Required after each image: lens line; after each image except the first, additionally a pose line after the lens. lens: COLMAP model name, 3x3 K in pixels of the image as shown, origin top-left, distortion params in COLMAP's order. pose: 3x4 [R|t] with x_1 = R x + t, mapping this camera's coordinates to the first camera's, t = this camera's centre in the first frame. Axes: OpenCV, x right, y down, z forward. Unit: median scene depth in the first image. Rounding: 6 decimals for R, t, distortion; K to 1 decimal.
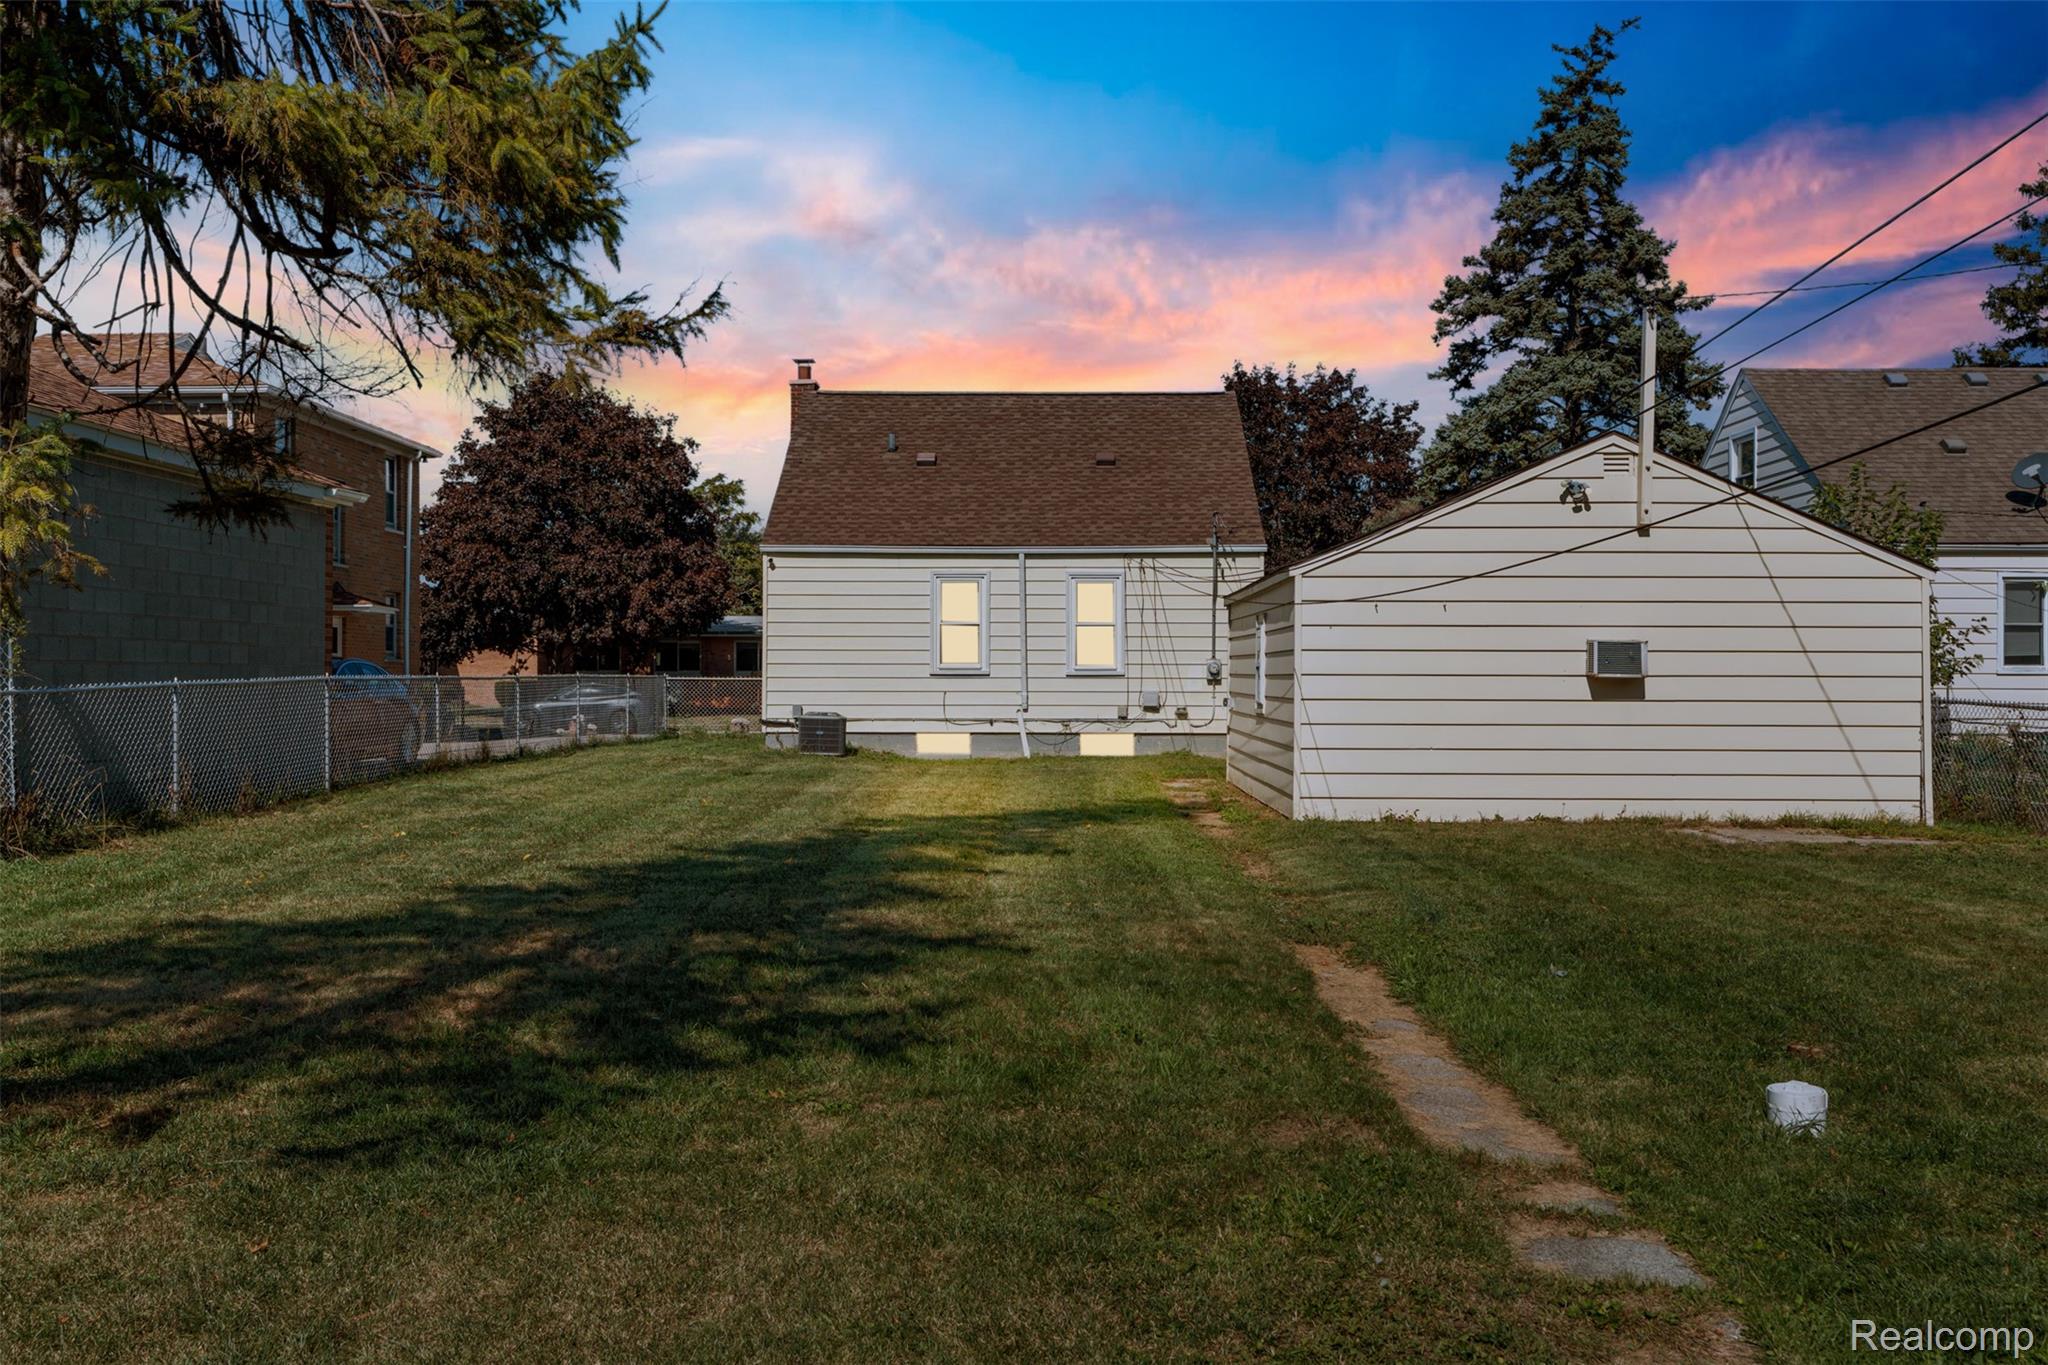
lens RADIAL K [[1828.8, 0, 1023.4], [0, 1828.8, 678.9], [0, 0, 1]] dist [-0.000183, 0.000002]
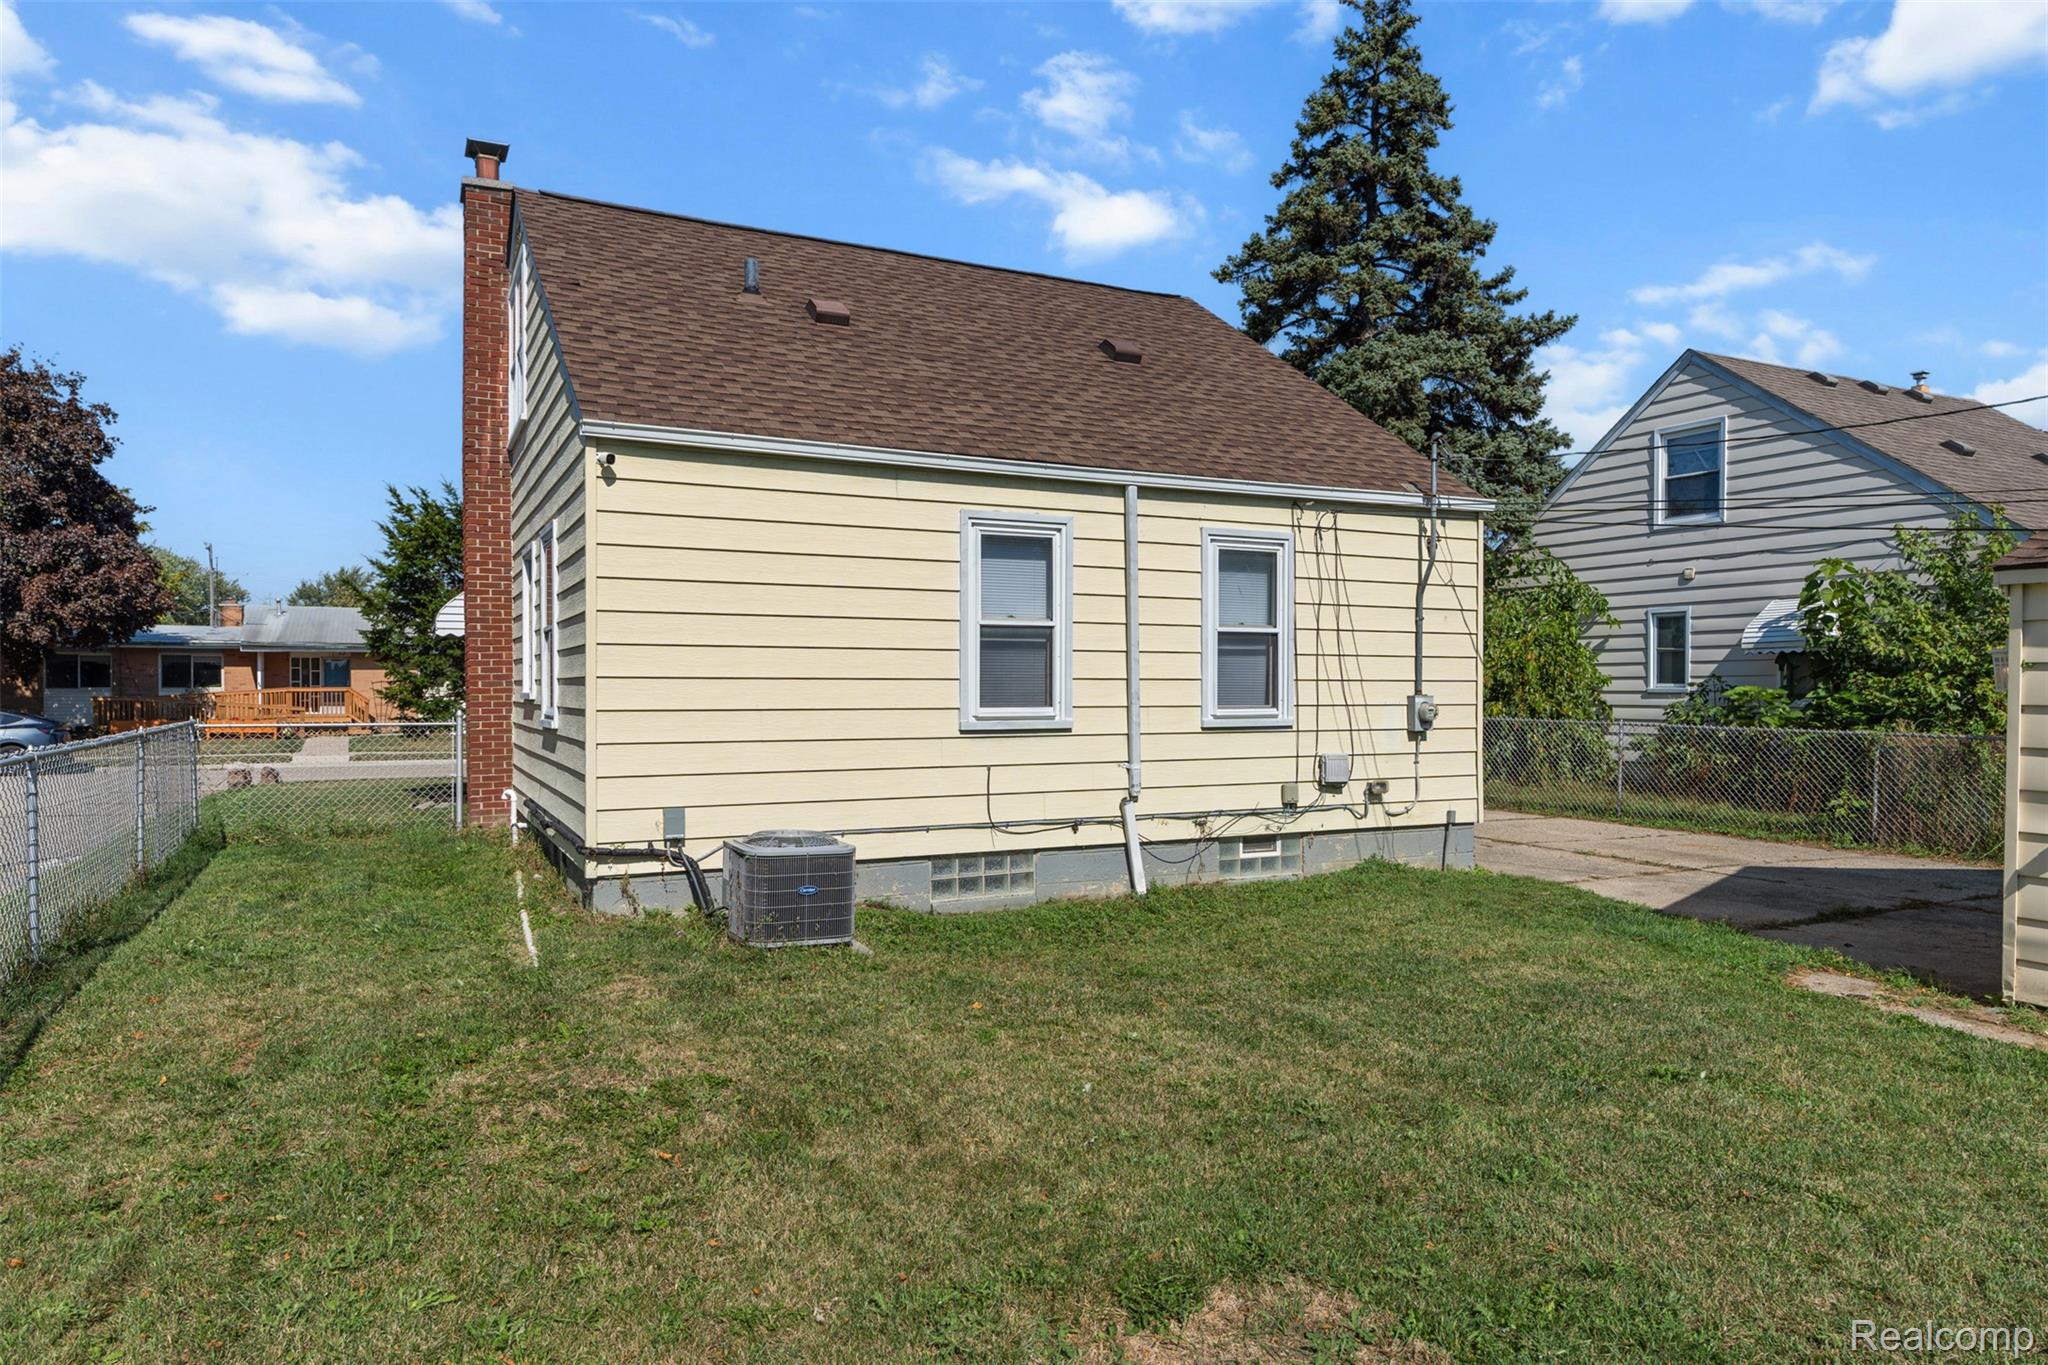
lens RADIAL K [[1286.6, 0, 1025.2], [0, 1286.6, 692.5], [0, 0, 1]] dist [-0.001783, -0.000594]
pose [[0.888463, -0.003439, 0.458935, -0.187904], [0.000464, 0.999978, 0.006594, -0.014393], [-0.458947, -0.005645, 0.888446, 0.698456]]
